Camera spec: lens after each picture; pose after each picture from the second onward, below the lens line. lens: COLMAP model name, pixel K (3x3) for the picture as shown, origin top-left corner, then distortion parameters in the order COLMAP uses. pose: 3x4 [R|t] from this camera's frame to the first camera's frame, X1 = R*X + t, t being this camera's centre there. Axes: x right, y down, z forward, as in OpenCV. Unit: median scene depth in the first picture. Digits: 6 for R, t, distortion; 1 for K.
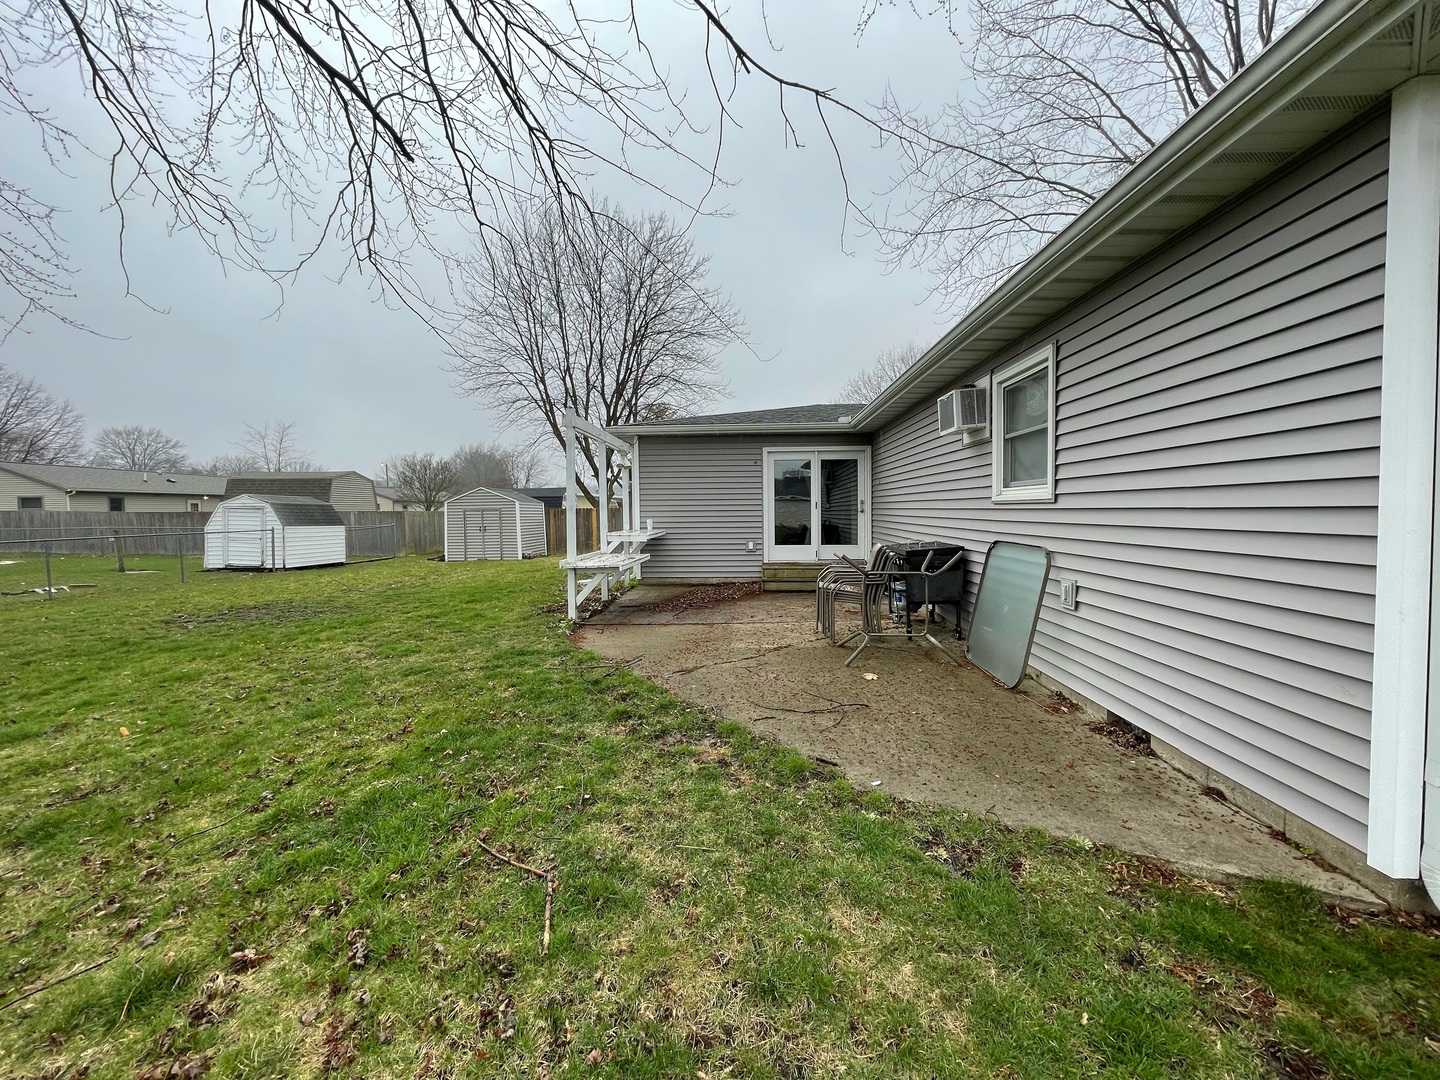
lens RADIAL K [[586.4, 0, 717.5], [0, 586.4, 540.7], [0, 0, 1]] dist [0.000096, -0.000782]
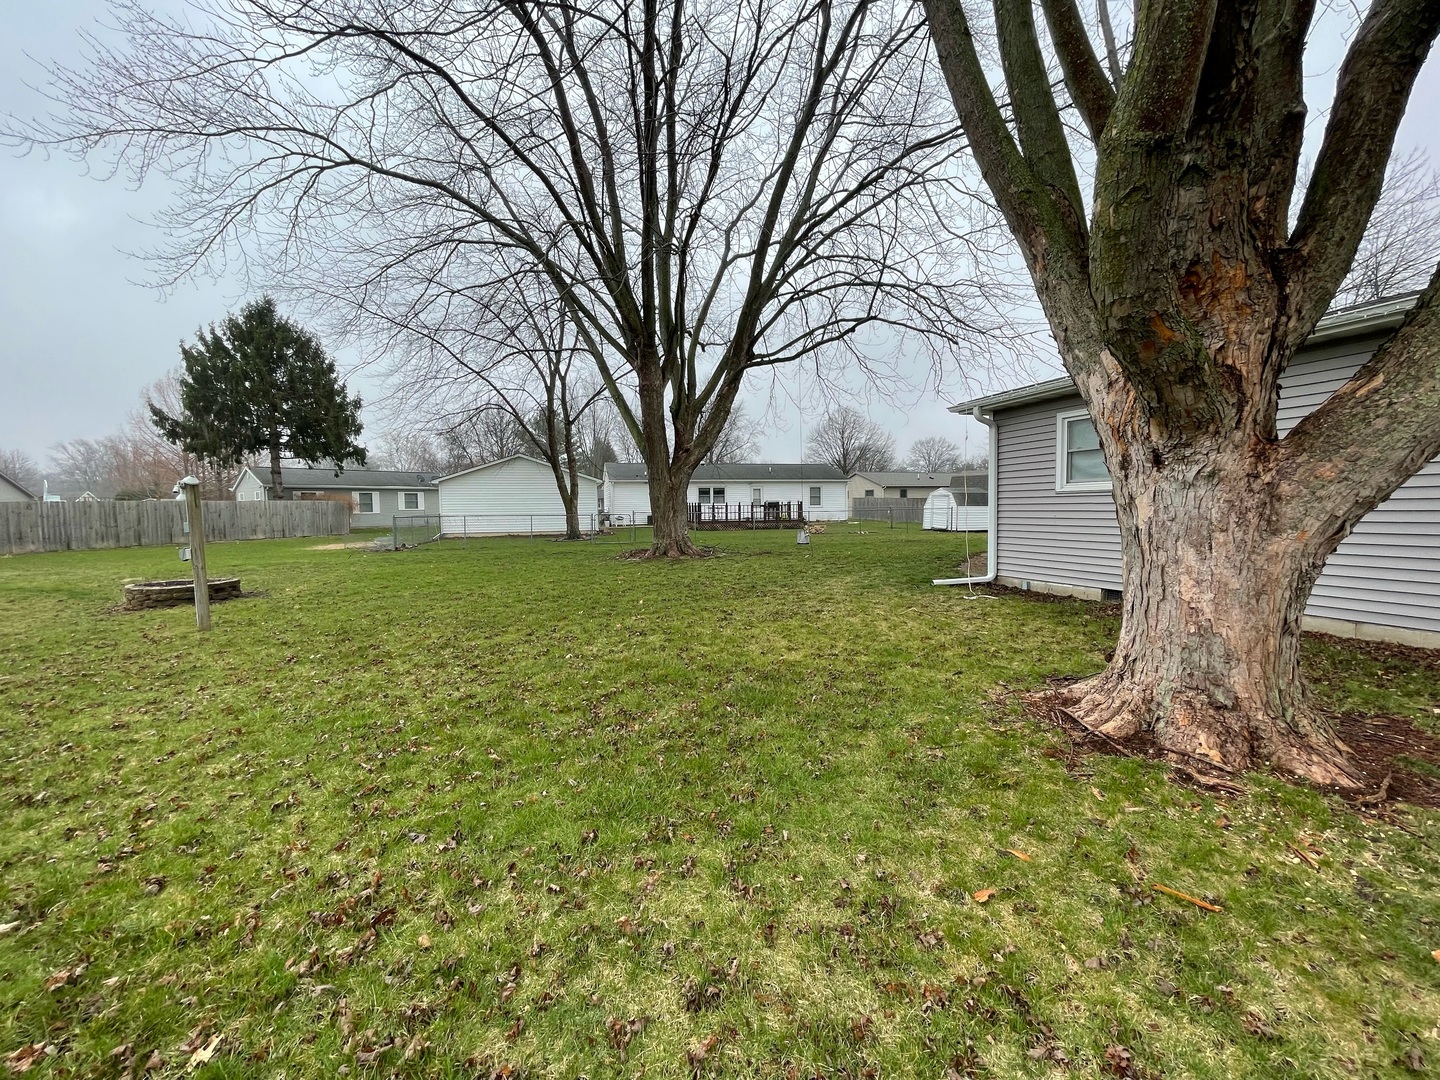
lens RADIAL K [[586.4, 0, 717.8], [0, 586.4, 540.2], [0, 0, 1]] dist [0.000096, -0.000782]
pose [[0.417649, 0.060732, -0.906577, 0.533493], [-0.036918, 0.998074, 0.049854, 0.015365], [0.907858, 0.012647, 0.419087, -0.357412]]
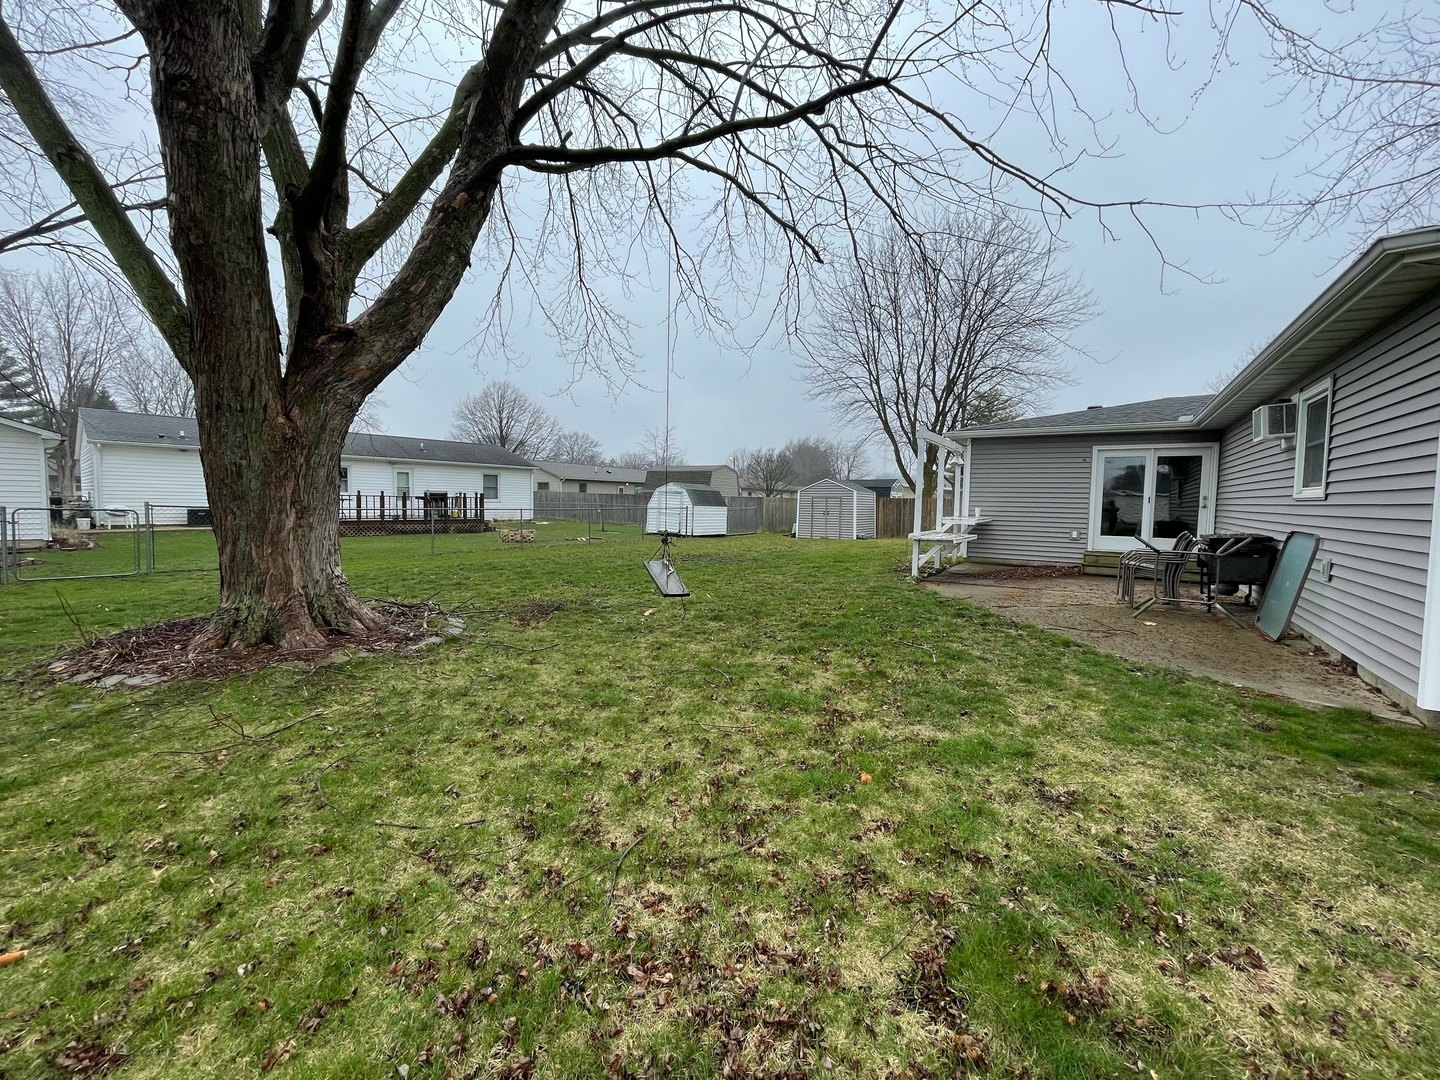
lens RADIAL K [[586.4, 0, 719.5], [0, 586.4, 536.5], [0, 0, 1]] dist [0.000096, -0.000782]
pose [[0.867106, 0.056502, -0.494909, 0.014993], [-0.051714, 0.998388, 0.023376, 0.013305], [0.495432, 0.005324, 0.868630, -0.193561]]
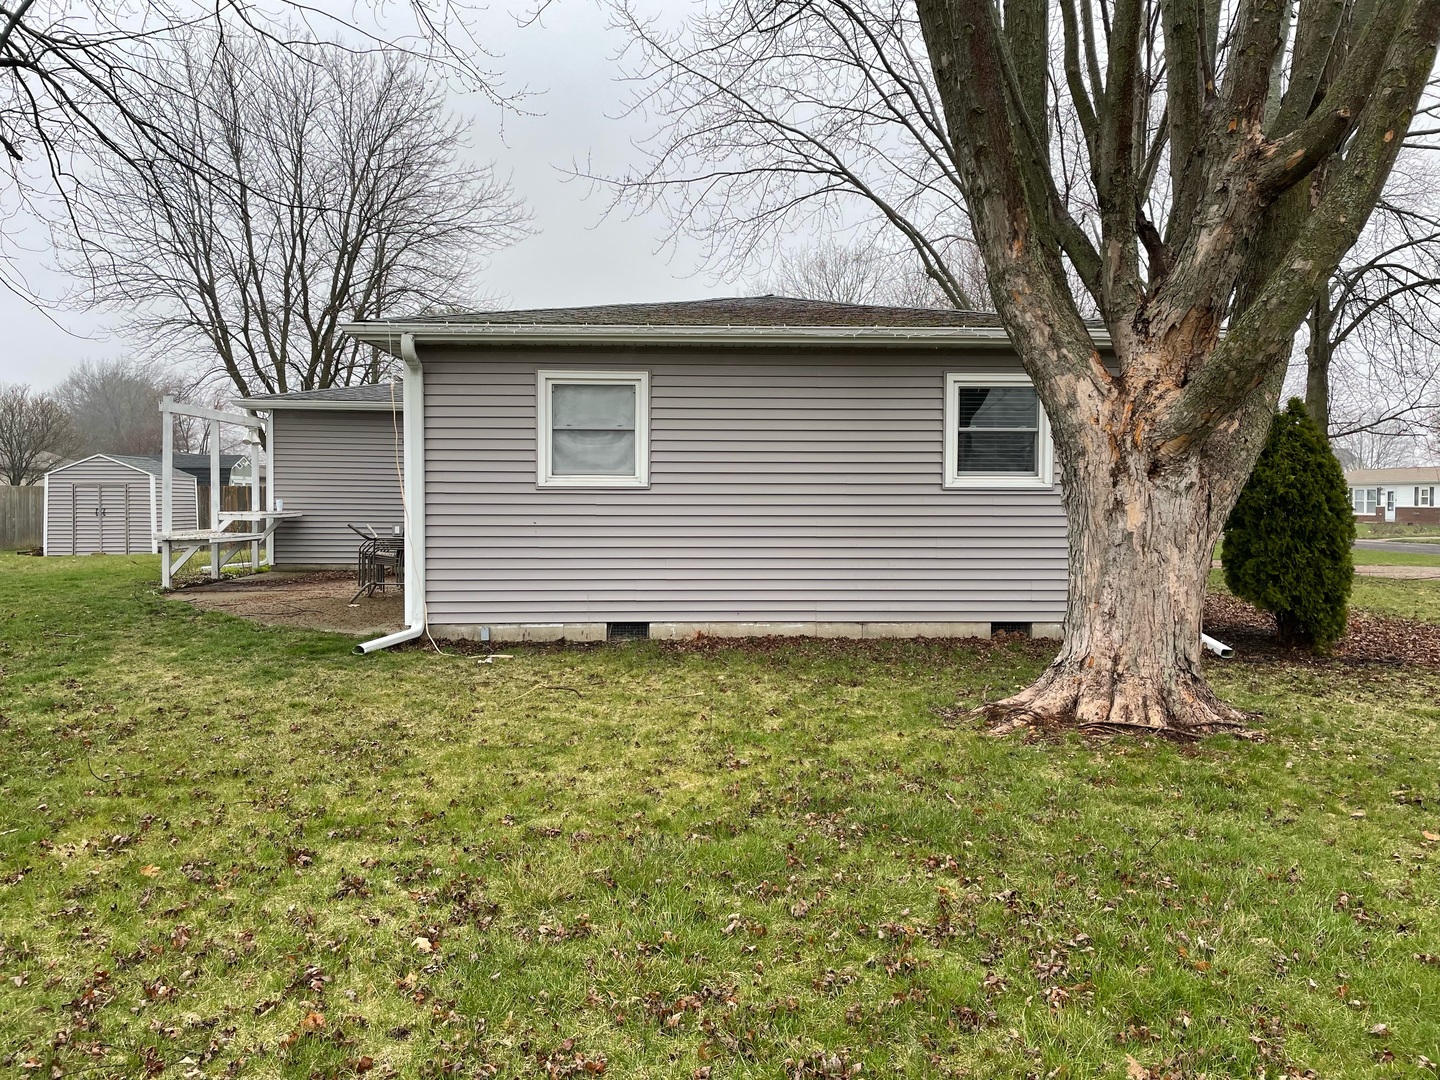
lens RADIAL K [[1079.5, 0, 749.9], [0, 1079.5, 519.3], [0, 0, 1]] dist [0.006931, -0.015474]
pose [[0.989722, 0.015122, 0.142204, 0.236605], [-0.010973, 0.999492, -0.029915, 0.023919], [-0.142585, 0.028047, 0.989385, -0.503166]]
